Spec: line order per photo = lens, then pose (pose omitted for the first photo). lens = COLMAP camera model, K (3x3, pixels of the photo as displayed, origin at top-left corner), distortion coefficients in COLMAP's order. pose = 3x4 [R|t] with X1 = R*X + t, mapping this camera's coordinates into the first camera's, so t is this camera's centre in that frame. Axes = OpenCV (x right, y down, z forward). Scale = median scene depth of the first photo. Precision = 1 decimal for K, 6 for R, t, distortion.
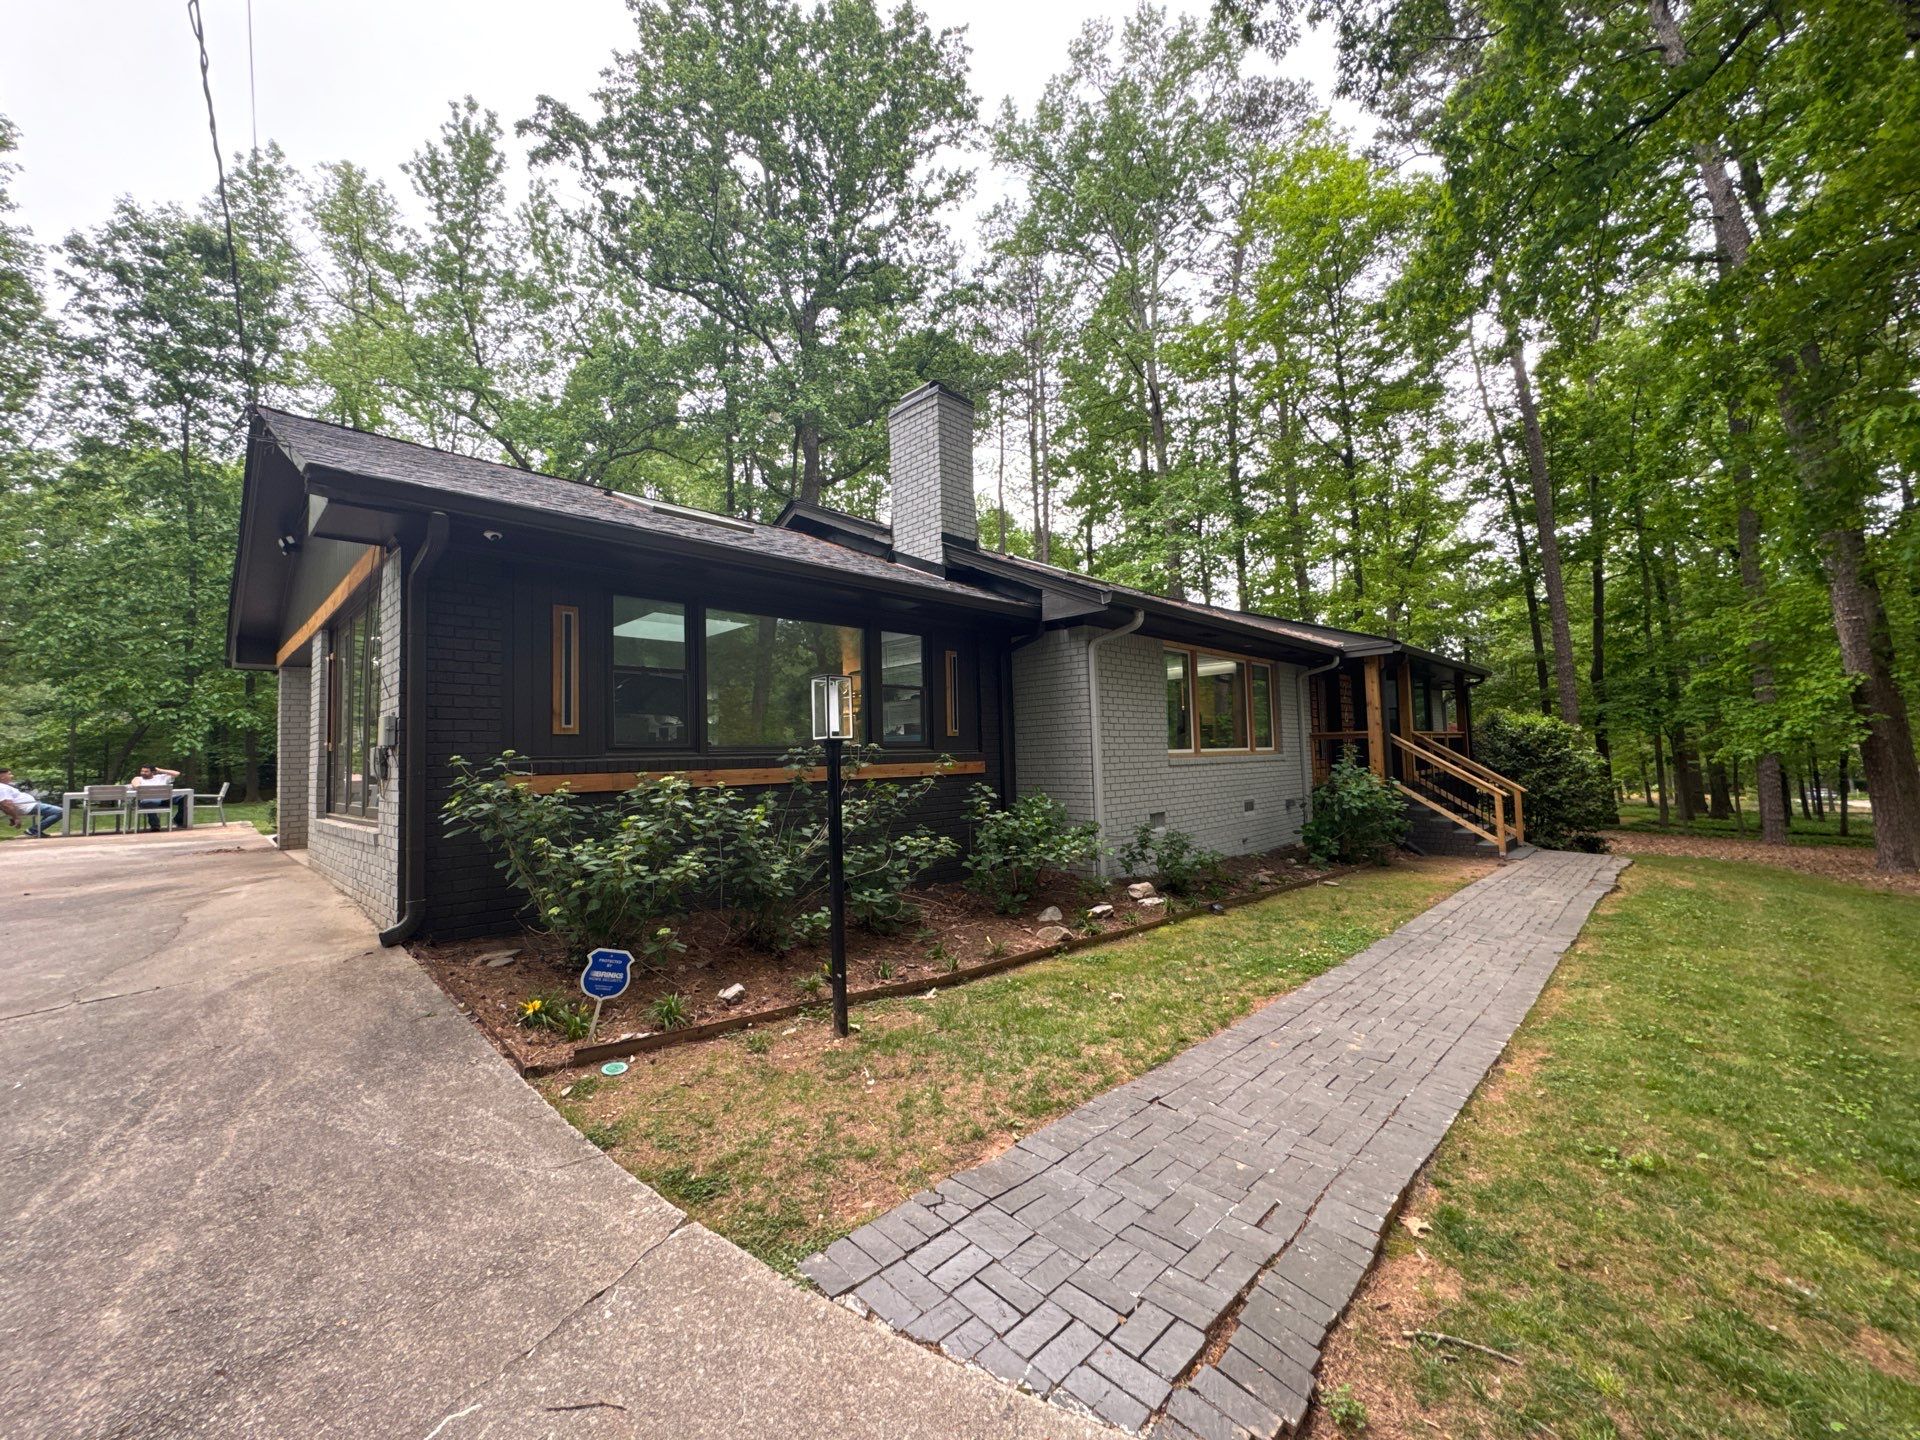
lens RADIAL K [[769.4, 0, 960.0], [0, 769.4, 720.0], [0, 0, 1]] dist [-0.000869, -0.000204]
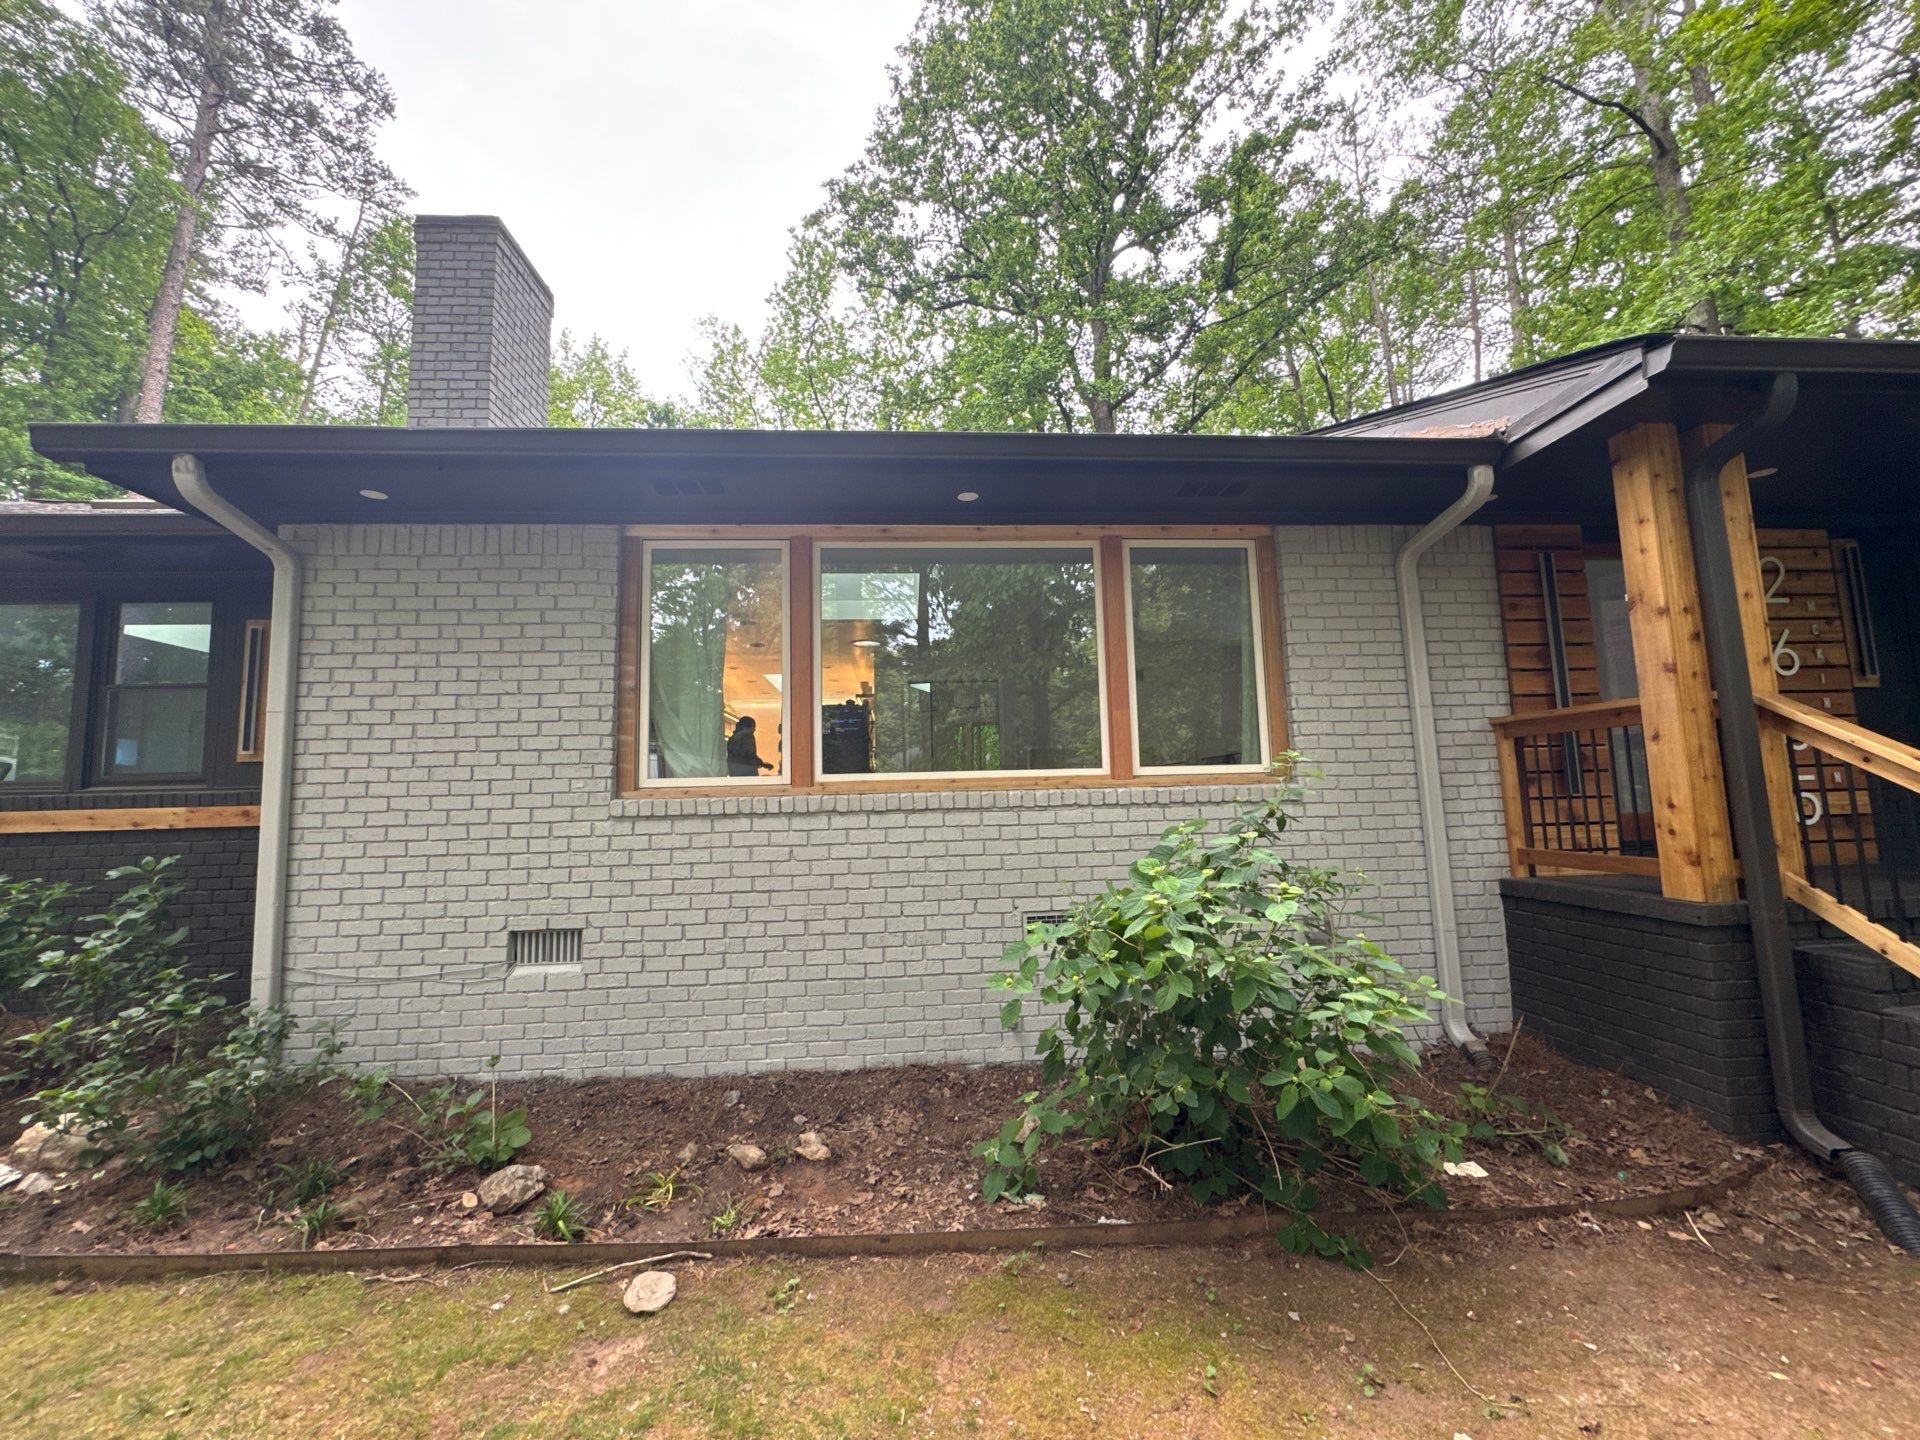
lens RADIAL K [[765.5, 0, 960.0], [0, 765.5, 720.0], [0, 0, 1]] dist [-0.003179, 0.000292]
pose [[0.742088, -0.061751, -0.667452, 0.266679], [0.039486, 0.998046, -0.048435, 0.014319], [0.669139, 0.009588, 0.743076, 0.311338]]
